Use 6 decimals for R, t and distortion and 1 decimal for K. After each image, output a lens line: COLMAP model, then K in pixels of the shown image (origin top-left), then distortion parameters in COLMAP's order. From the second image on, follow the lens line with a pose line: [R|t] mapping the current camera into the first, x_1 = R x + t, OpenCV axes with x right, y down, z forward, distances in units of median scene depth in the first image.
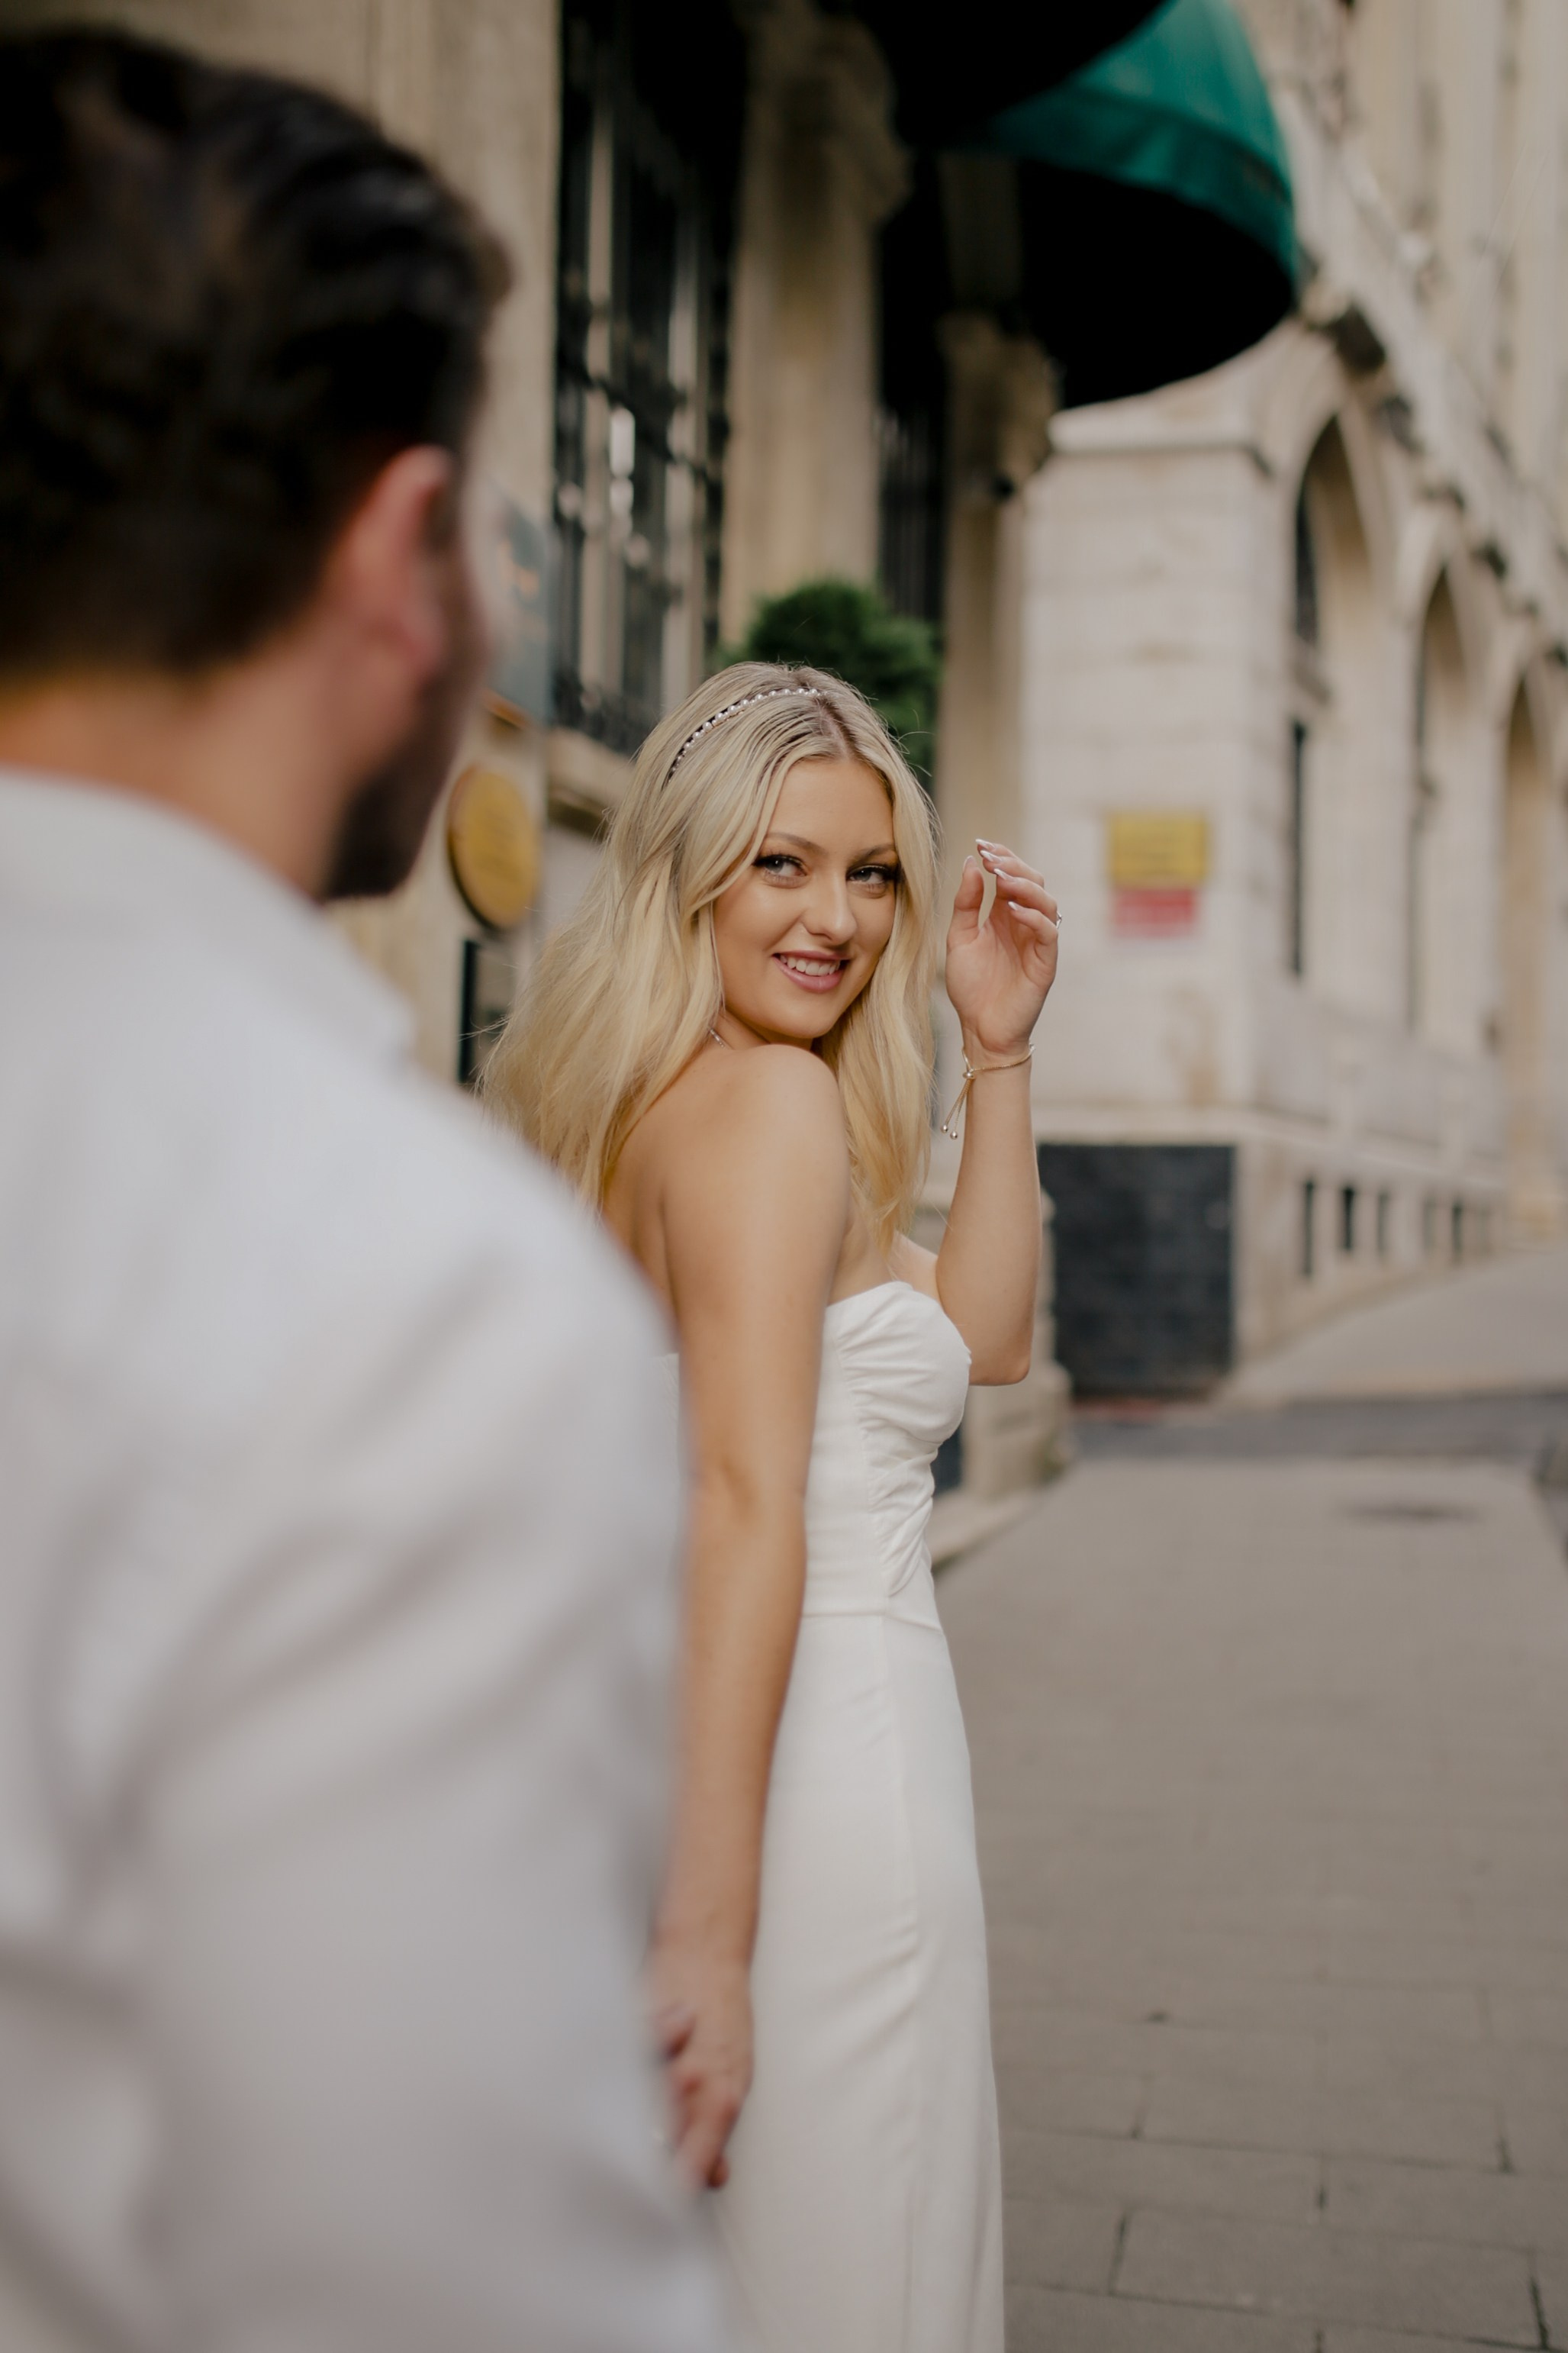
lens RADIAL K [[2588.4, 0, 875.8], [0, 2588.4, 1104.0], [0, 0, 1]] dist [0.076933, 0.065876]
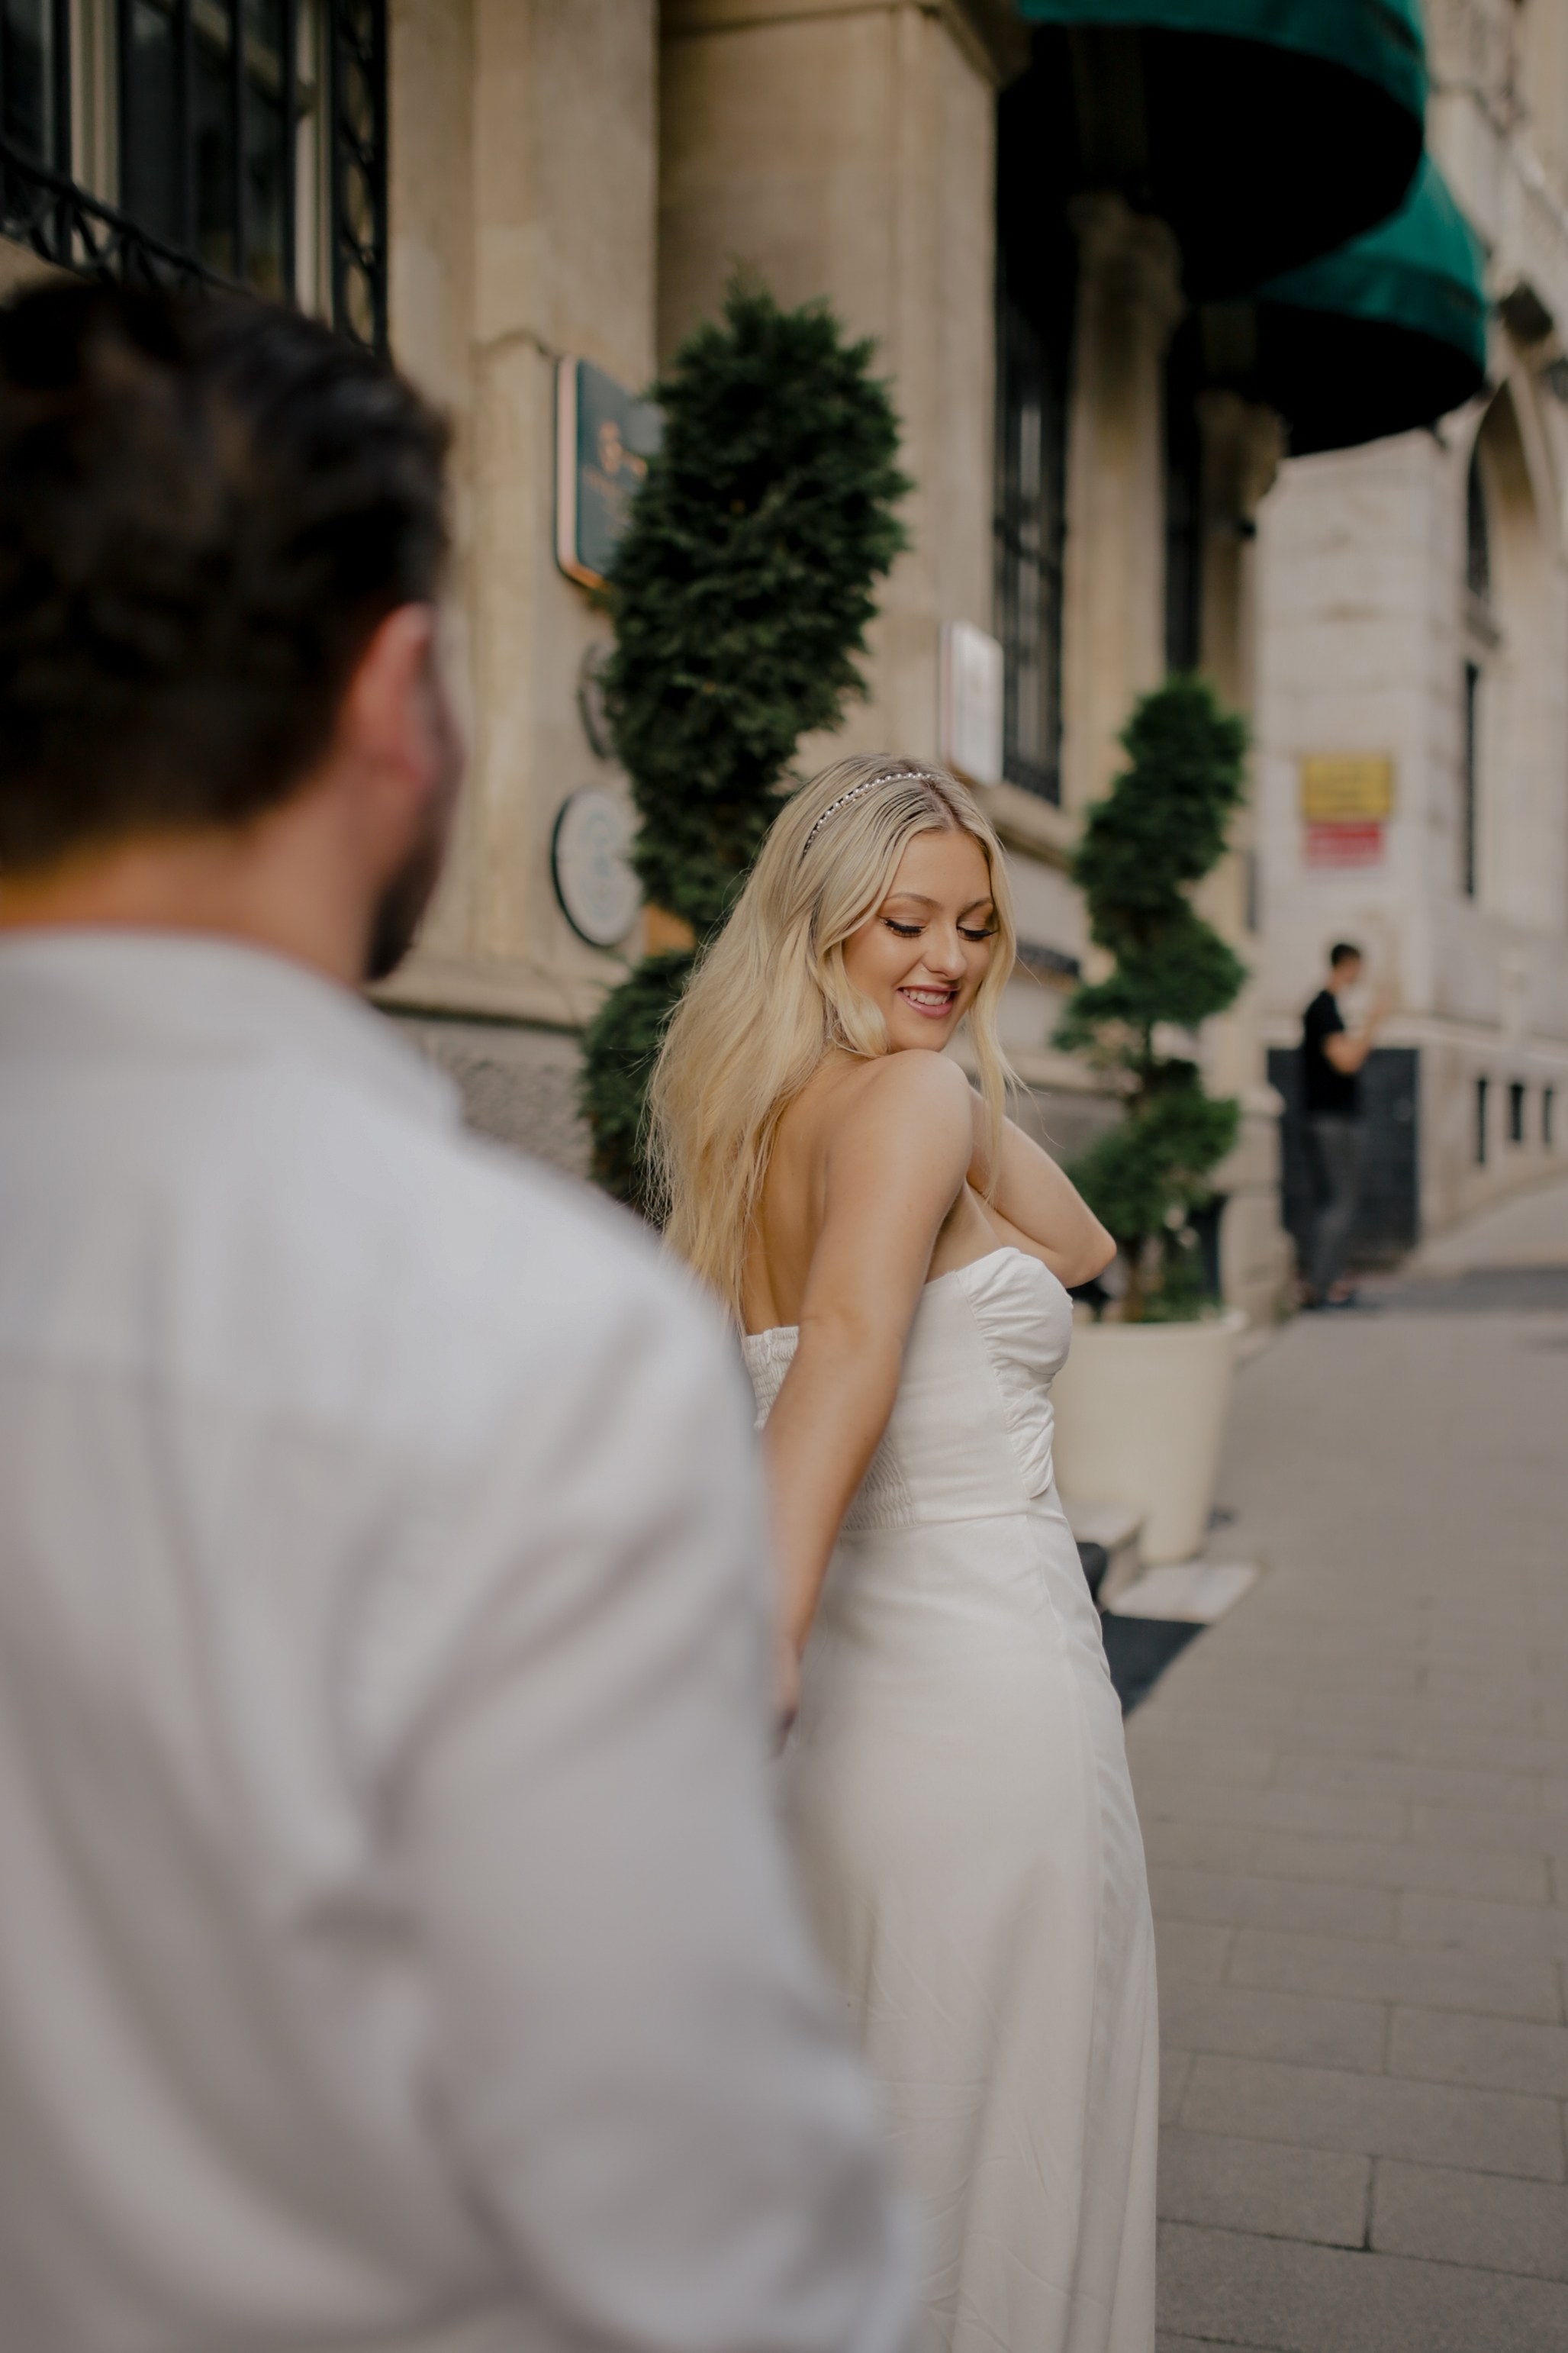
lens RADIAL K [[2588.4, 0, 875.8], [0, 2588.4, 1104.0], [0, 0, 1]] dist [0.076933, 0.065876]
pose [[0.998335, -0.009282, -0.056928, -0.032345], [0.011455, 0.999214, 0.037960, -0.005570], [0.056531, -0.038549, 0.997656, -0.144658]]
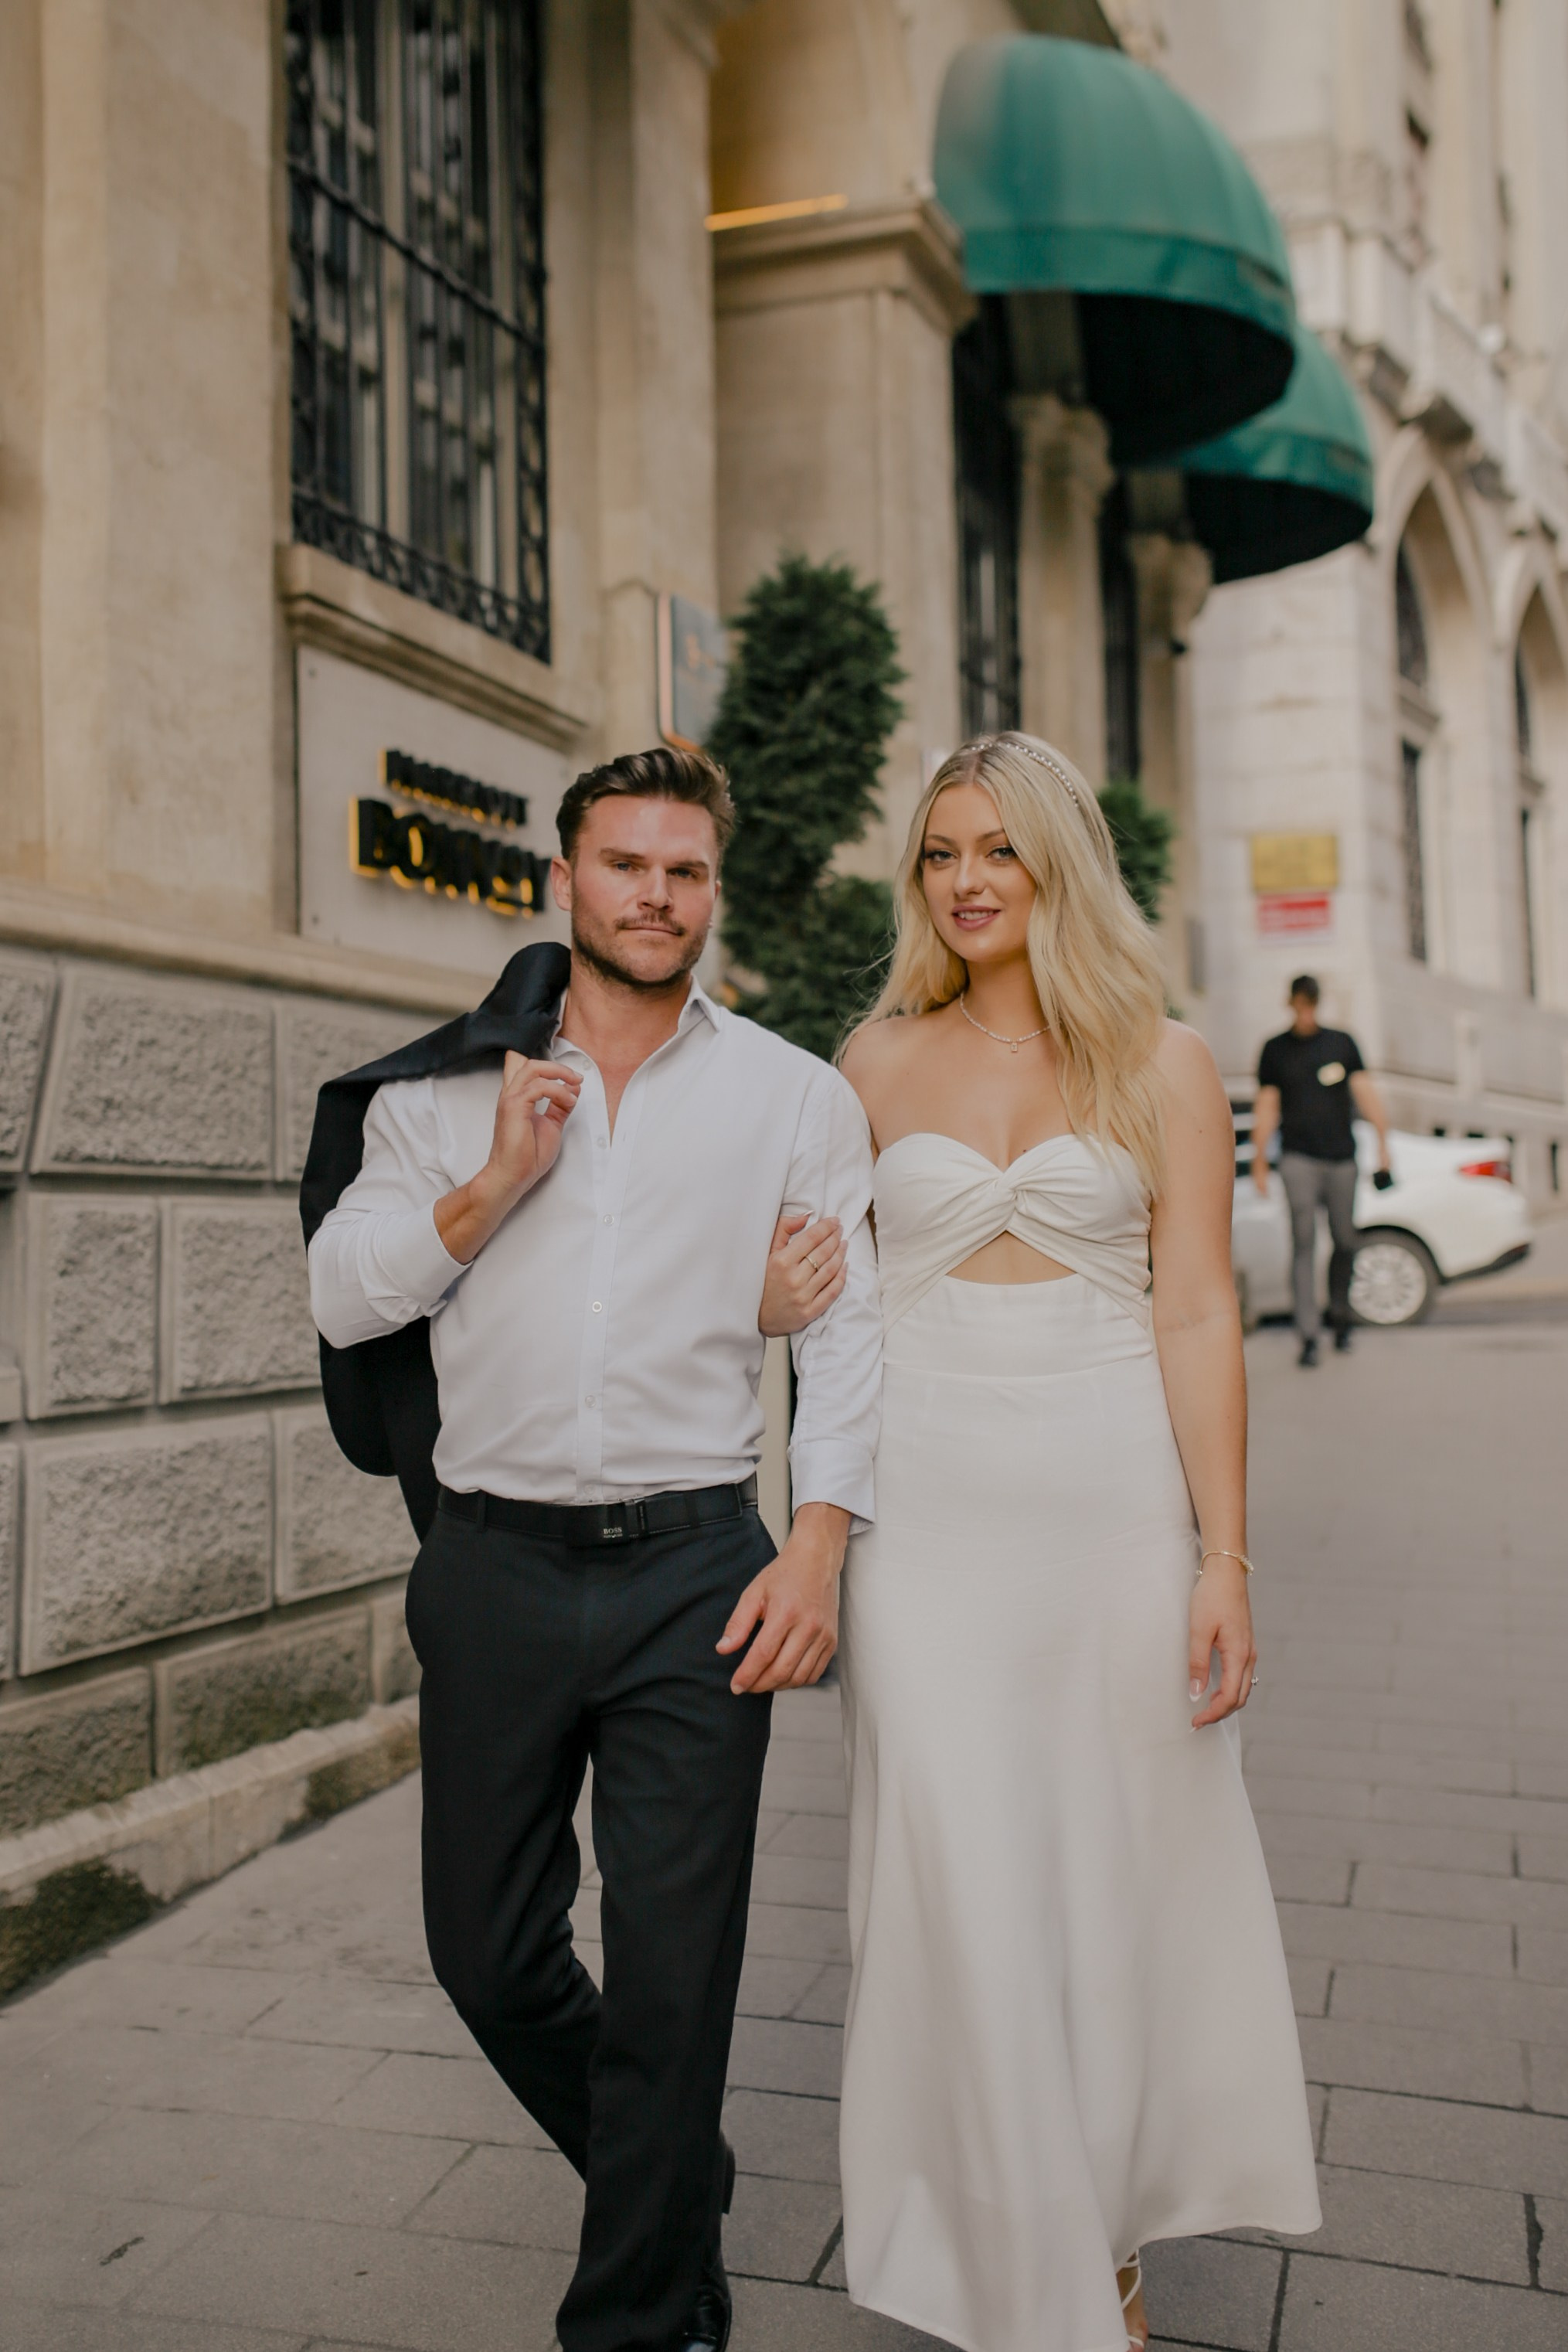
lens RADIAL K [[2628.6, 0, 639.8], [0, 2628.6, 977.4], [0, 0, 1]] dist [0.067807, 0.037520]
pose [[0.989909, -0.046021, -0.134023, -0.031931], [0.039880, 0.998043, -0.048156, 0.003856], [0.135977, 0.042325, 0.989808, -0.267390]]
